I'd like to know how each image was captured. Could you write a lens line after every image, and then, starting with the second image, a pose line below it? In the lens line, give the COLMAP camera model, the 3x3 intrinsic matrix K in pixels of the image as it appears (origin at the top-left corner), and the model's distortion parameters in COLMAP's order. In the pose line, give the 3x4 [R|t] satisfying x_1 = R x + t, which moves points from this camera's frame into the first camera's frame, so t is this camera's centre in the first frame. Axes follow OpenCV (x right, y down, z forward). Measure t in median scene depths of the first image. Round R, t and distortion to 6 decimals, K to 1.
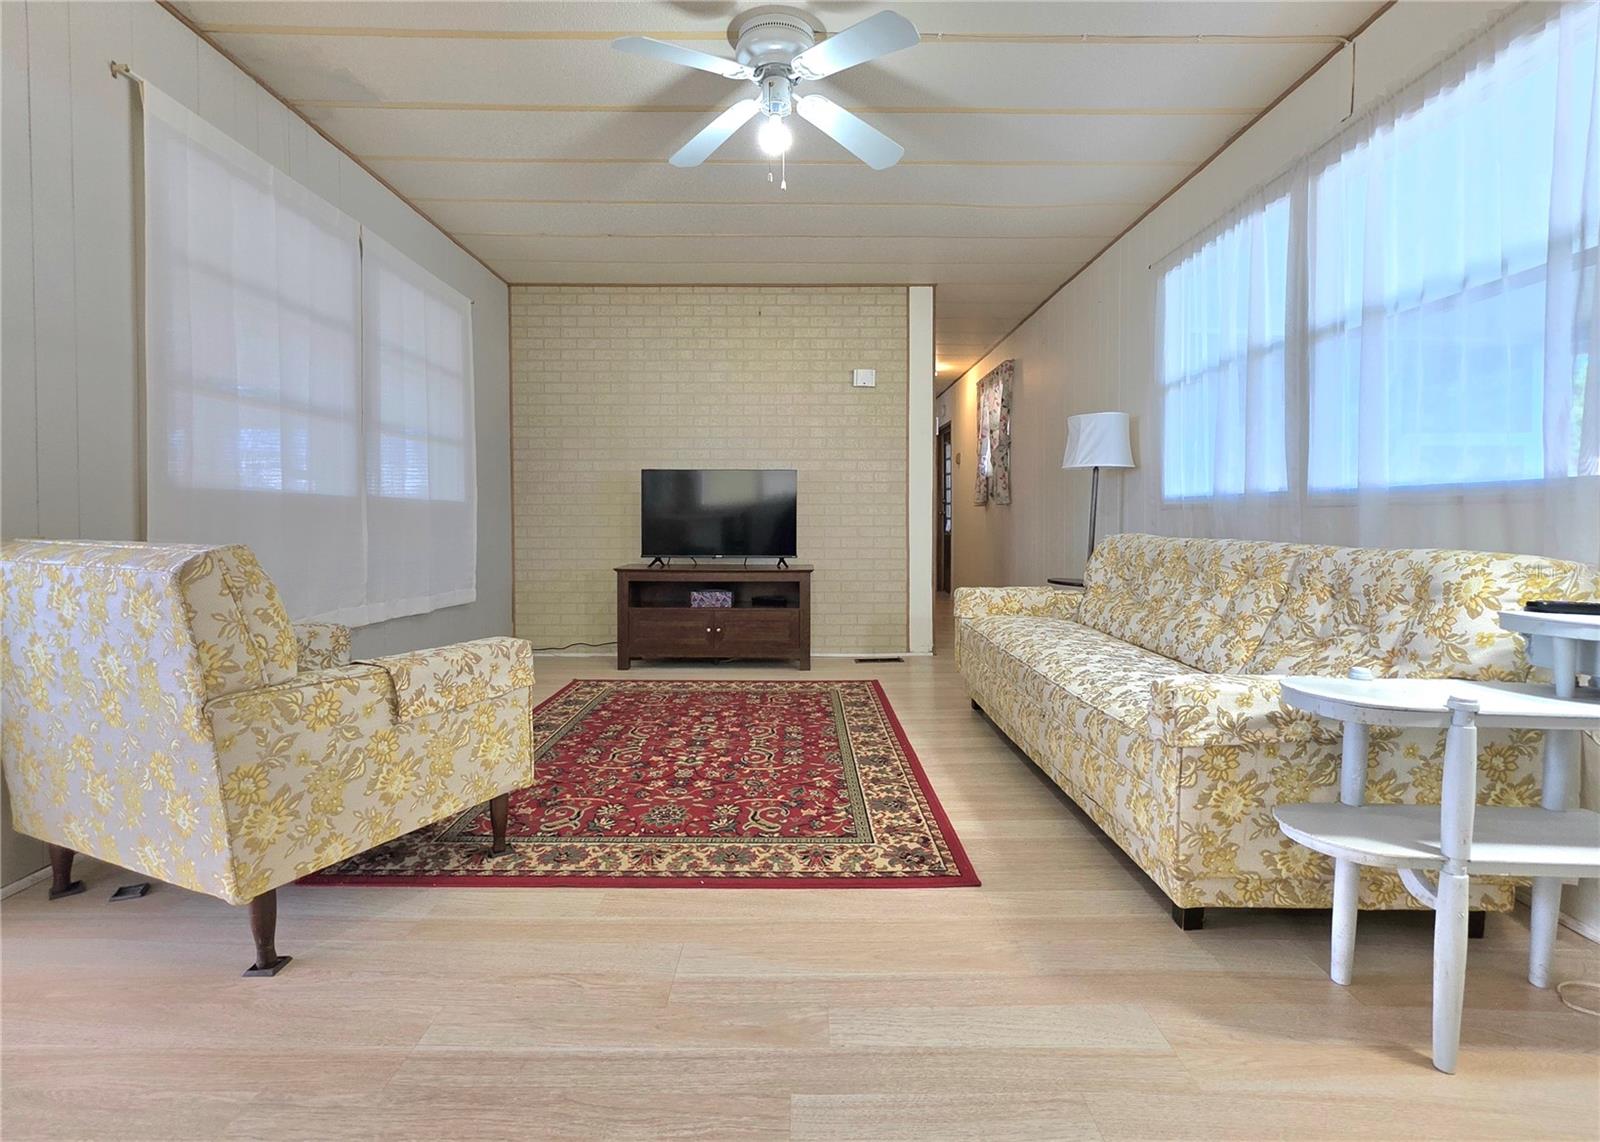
lens RADIAL K [[777.8, 0, 803.8], [0, 777.8, 533.0], [0, 0, 1]] dist [-0.000758, 0.003213]
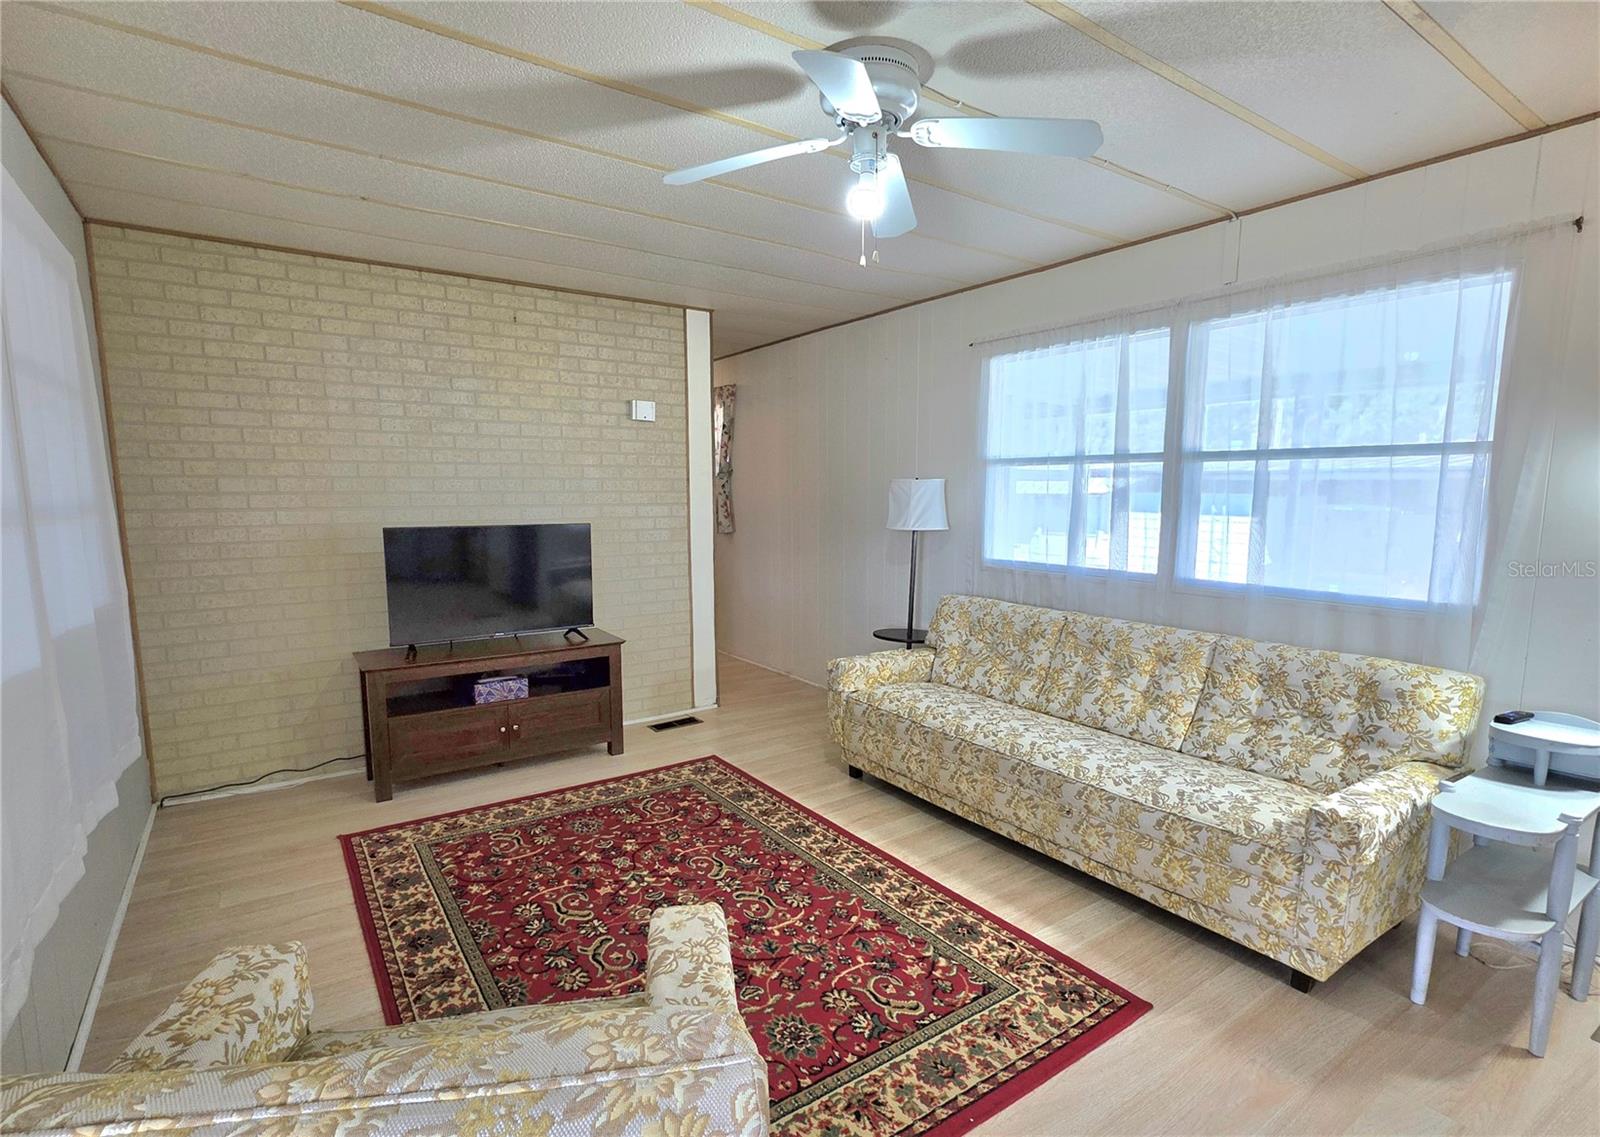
lens RADIAL K [[777.8, 0, 803.2], [0, 777.8, 590.5], [0, 0, 1]] dist [-0.000758, 0.003213]
pose [[0.824053, -0.074134, 0.561642, -0.517001], [0.011135, 0.993329, 0.114777, -0.178579], [-0.566404, -0.088329, 0.819381, 0.301151]]
